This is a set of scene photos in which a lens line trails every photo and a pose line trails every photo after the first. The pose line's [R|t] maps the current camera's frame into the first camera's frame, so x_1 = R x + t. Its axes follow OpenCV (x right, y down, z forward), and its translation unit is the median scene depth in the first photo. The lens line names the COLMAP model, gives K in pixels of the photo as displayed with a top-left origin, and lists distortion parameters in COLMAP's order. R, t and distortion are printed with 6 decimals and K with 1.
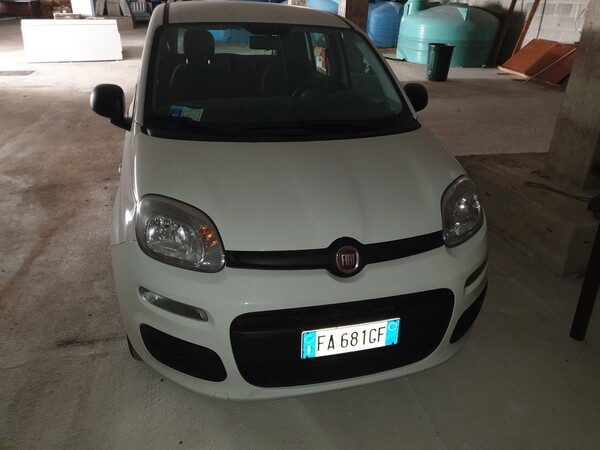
lens RADIAL K [[450.2, 0, 300.0], [0, 450.2, 225.0], [0, 0, 1]] dist [-0.000340, 0.004994]
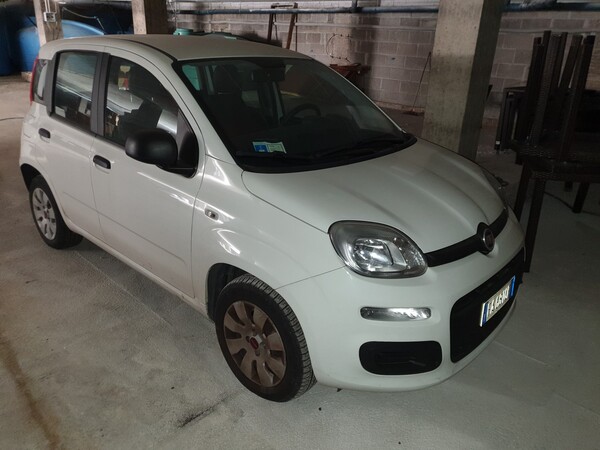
lens RADIAL K [[456.9, 0, 306.3], [0, 456.9, 219.7], [0, 0, 1]] dist [0.007295, 0.000948]
pose [[0.855130, -0.201955, 0.477459, -0.447572], [0.234346, 0.972116, -0.008530, -0.038280], [-0.462422, 0.119185, 0.878613, 0.042093]]
